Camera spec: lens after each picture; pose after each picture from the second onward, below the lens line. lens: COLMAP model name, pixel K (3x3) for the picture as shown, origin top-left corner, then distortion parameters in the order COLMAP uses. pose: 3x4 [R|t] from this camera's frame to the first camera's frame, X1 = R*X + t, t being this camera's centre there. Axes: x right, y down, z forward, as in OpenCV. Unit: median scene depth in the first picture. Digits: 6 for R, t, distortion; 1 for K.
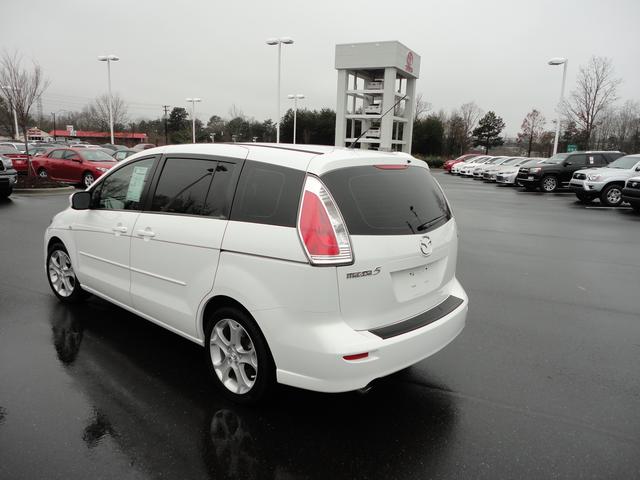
lens RADIAL K [[519.0, 0, 316.9], [0, 519.0, 240.3], [0, 0, 1]] dist [-0.005703, 0.008044]
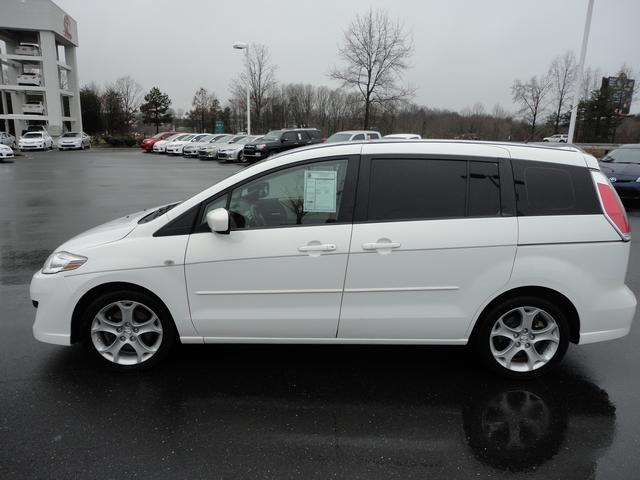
lens RADIAL K [[519.0, 0, 316.9], [0, 519.0, 240.3], [0, 0, 1]] dist [-0.005703, 0.008044]
pose [[0.717877, -0.158707, 0.677838, -0.213061], [0.124263, 0.987243, 0.099547, -0.026335], [-0.684990, 0.012768, 0.728441, 0.090770]]
